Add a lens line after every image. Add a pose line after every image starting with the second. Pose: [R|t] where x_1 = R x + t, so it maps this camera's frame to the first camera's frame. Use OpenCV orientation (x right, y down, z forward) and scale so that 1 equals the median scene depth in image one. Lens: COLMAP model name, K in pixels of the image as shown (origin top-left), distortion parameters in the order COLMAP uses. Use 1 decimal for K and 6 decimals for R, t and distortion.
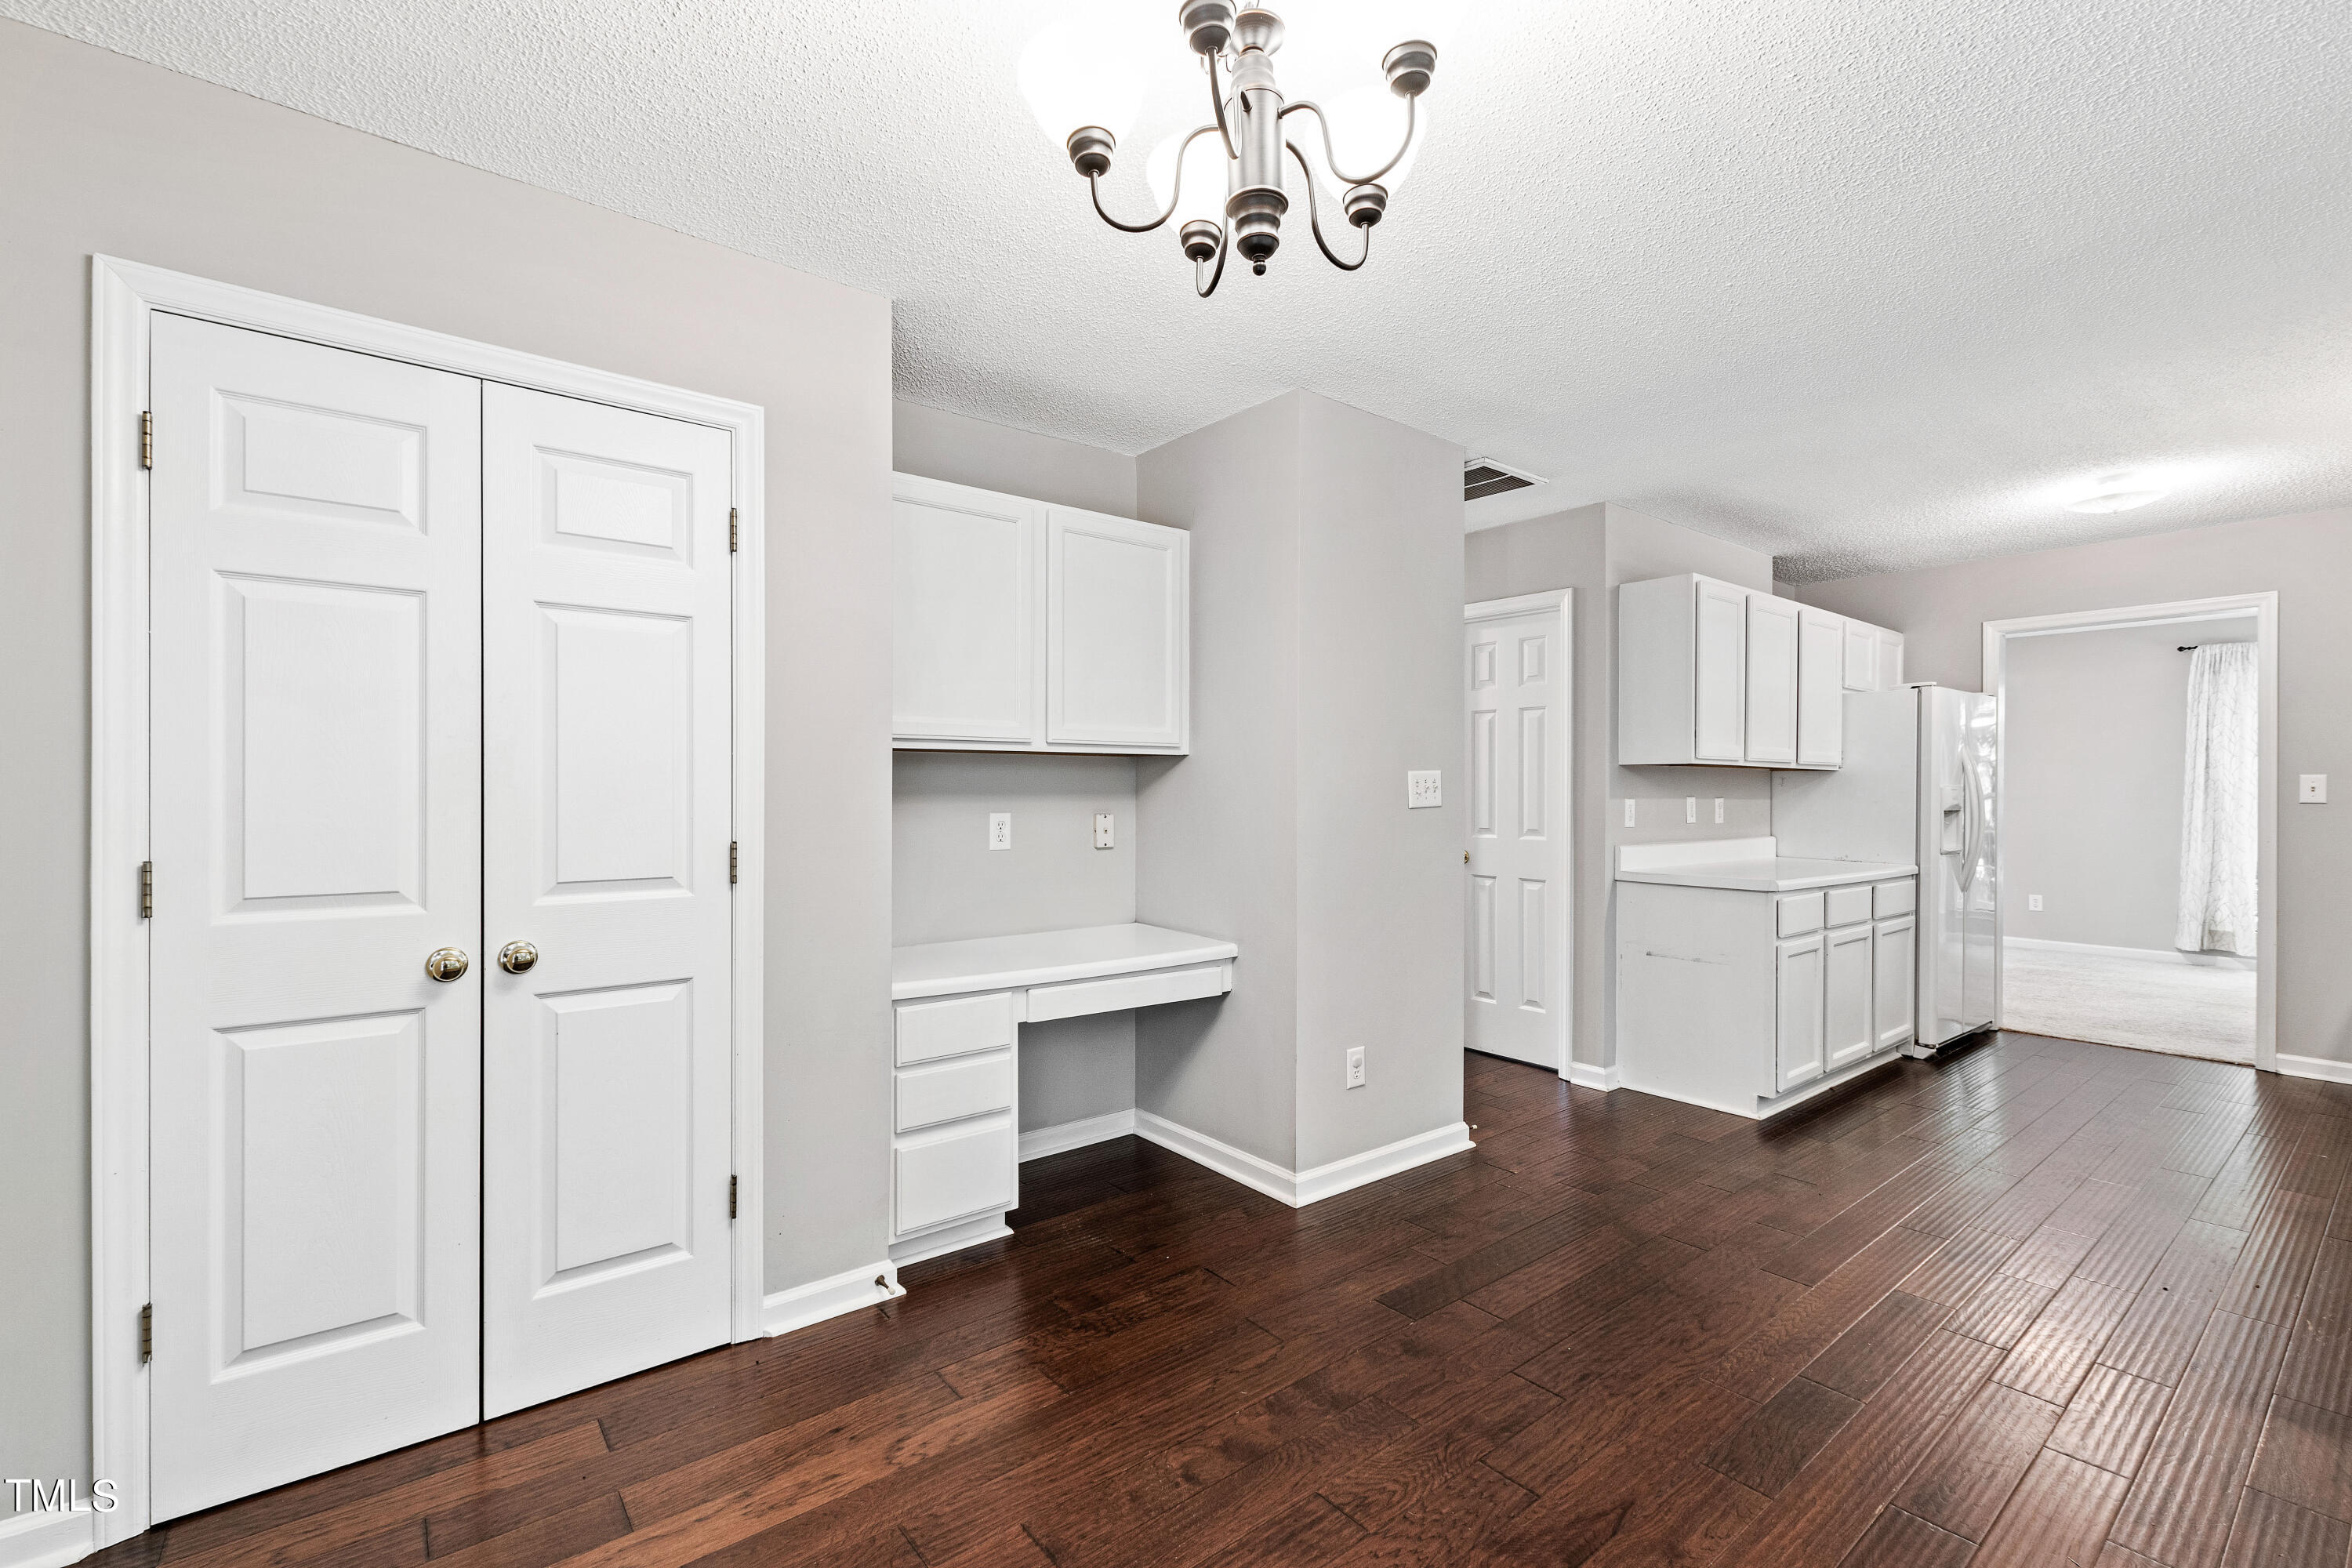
lens RADIAL K [[1030.1, 0, 1164.2], [0, 1030.1, 802.9], [0, 0, 1]] dist [0.000238, -0.001022]
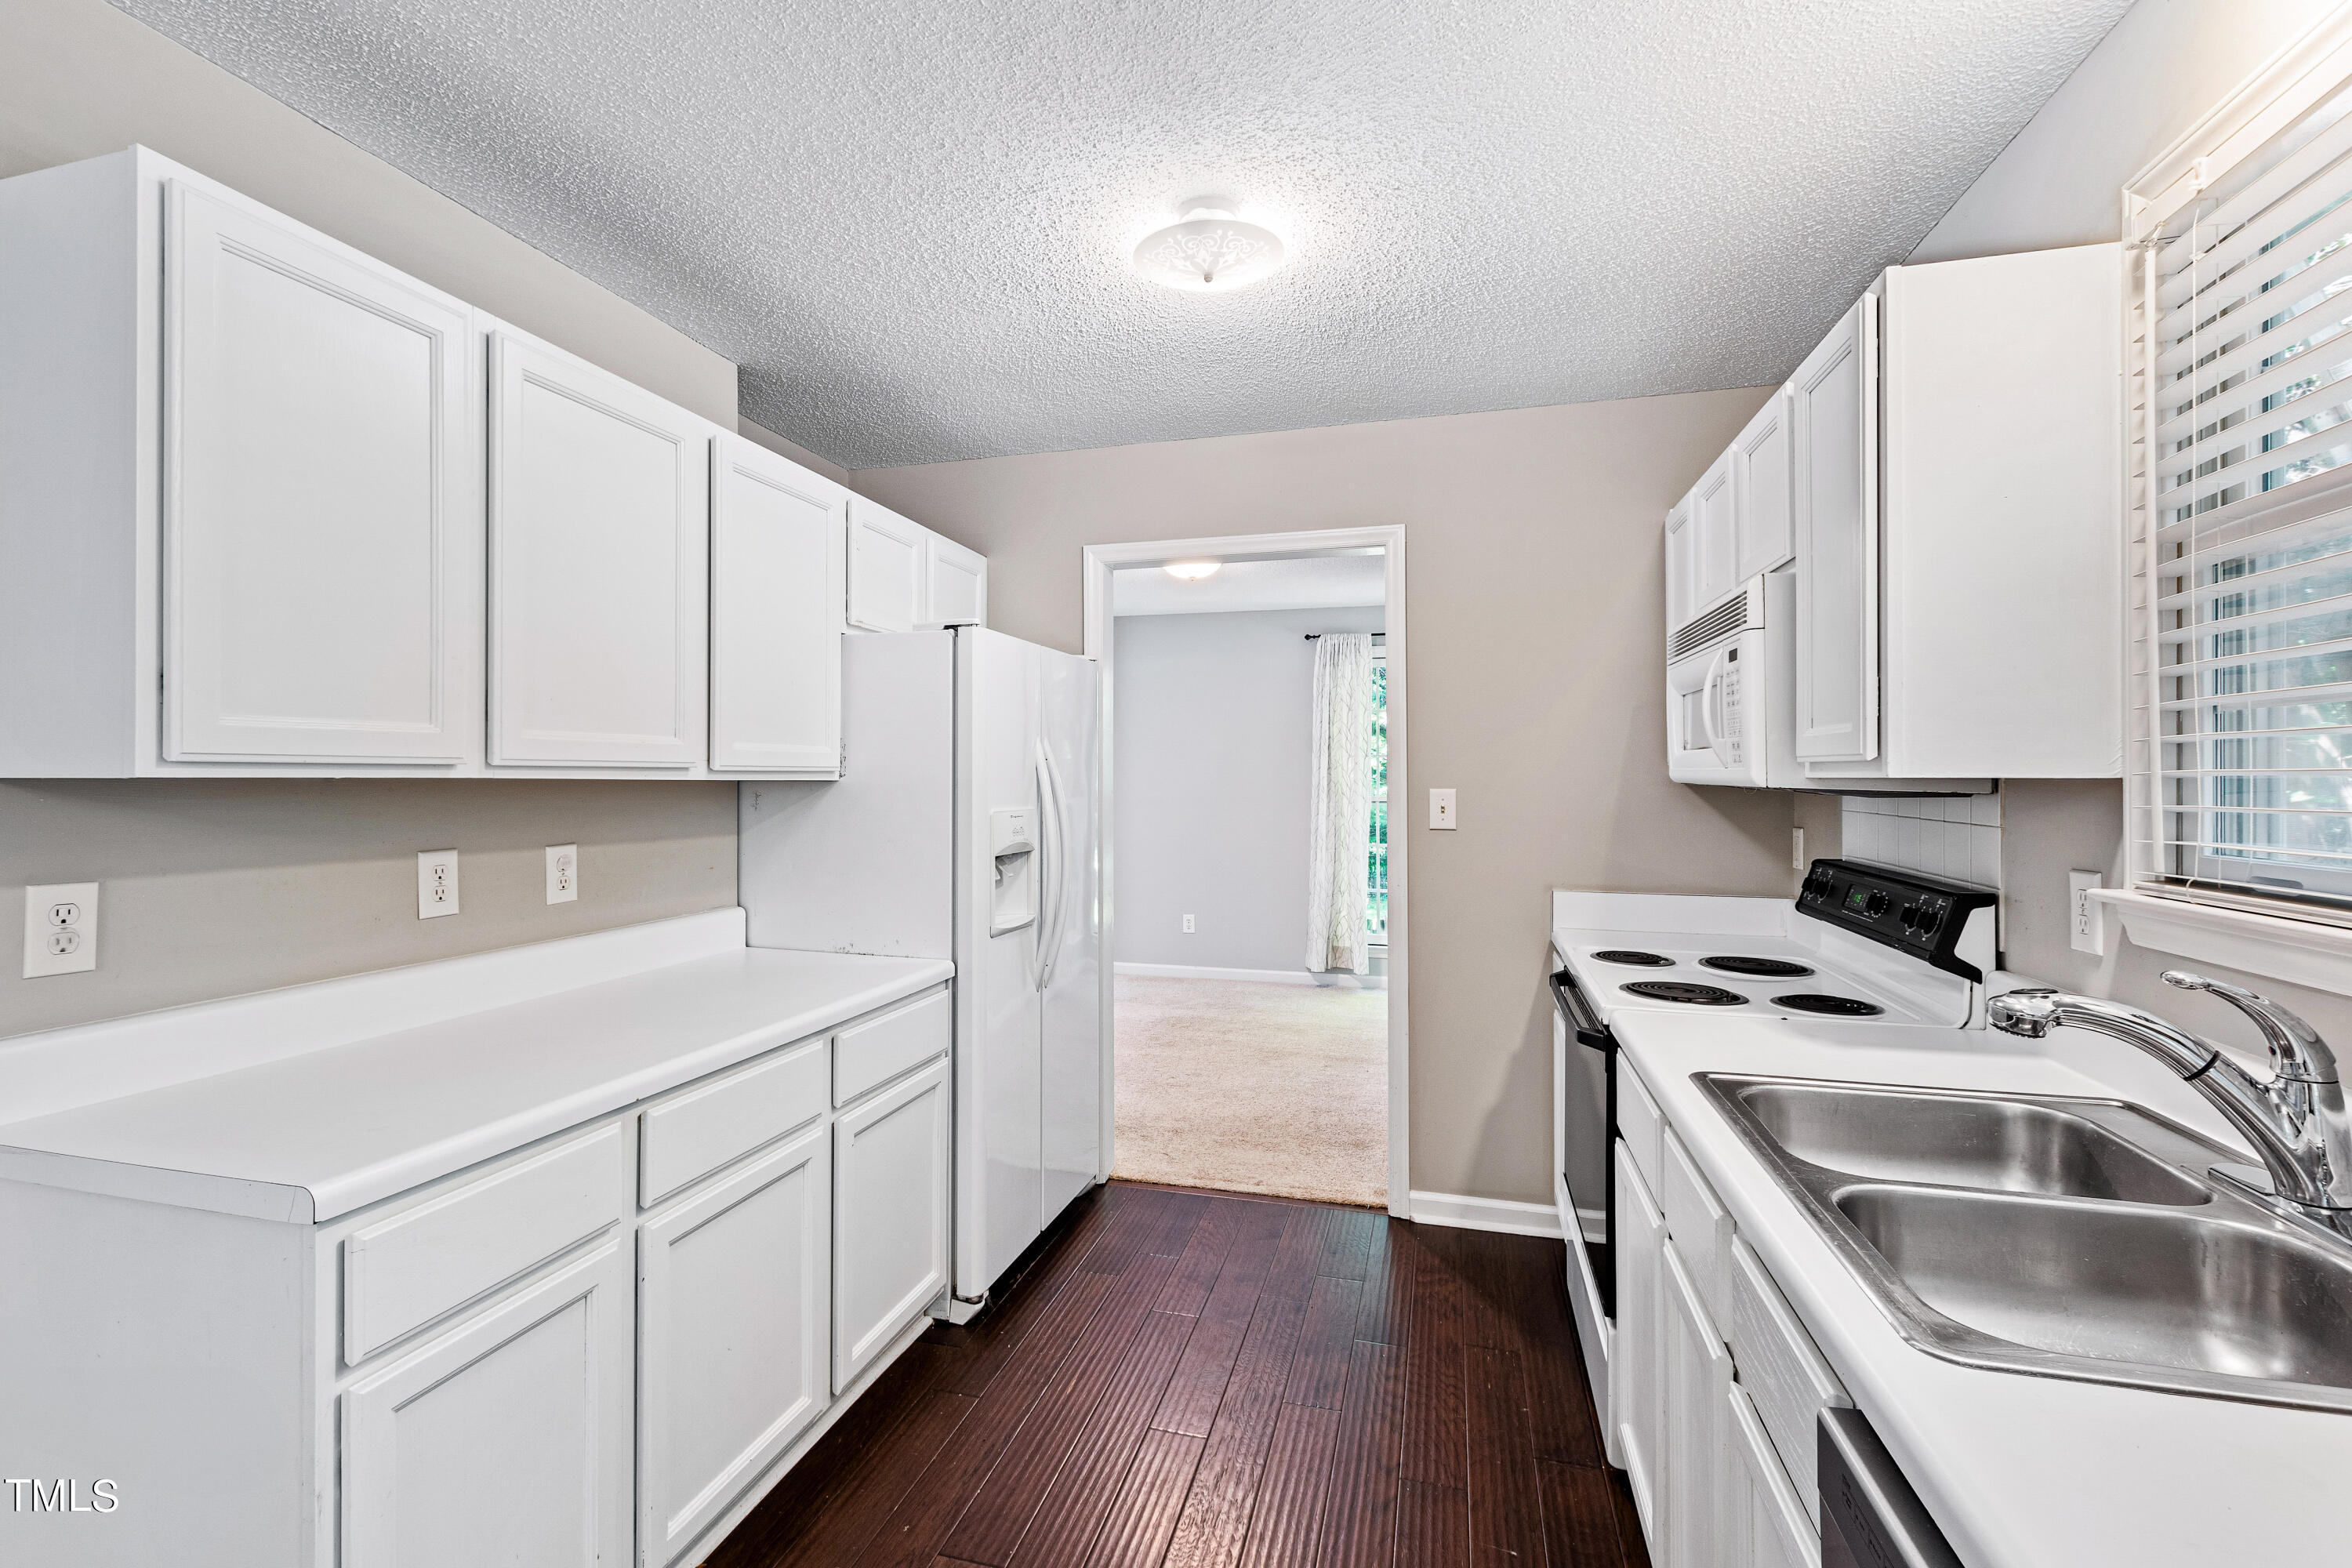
lens RADIAL K [[1032.8, 0, 1173.1], [0, 1032.8, 812.6], [0, 0, 1]] dist [-0.001942, -0.000585]
pose [[0.797572, -0.025495, 0.602684, 0.477178], [0.012024, 0.999580, 0.026373, -0.028116], [-0.603103, -0.013788, 0.797544, 0.480758]]
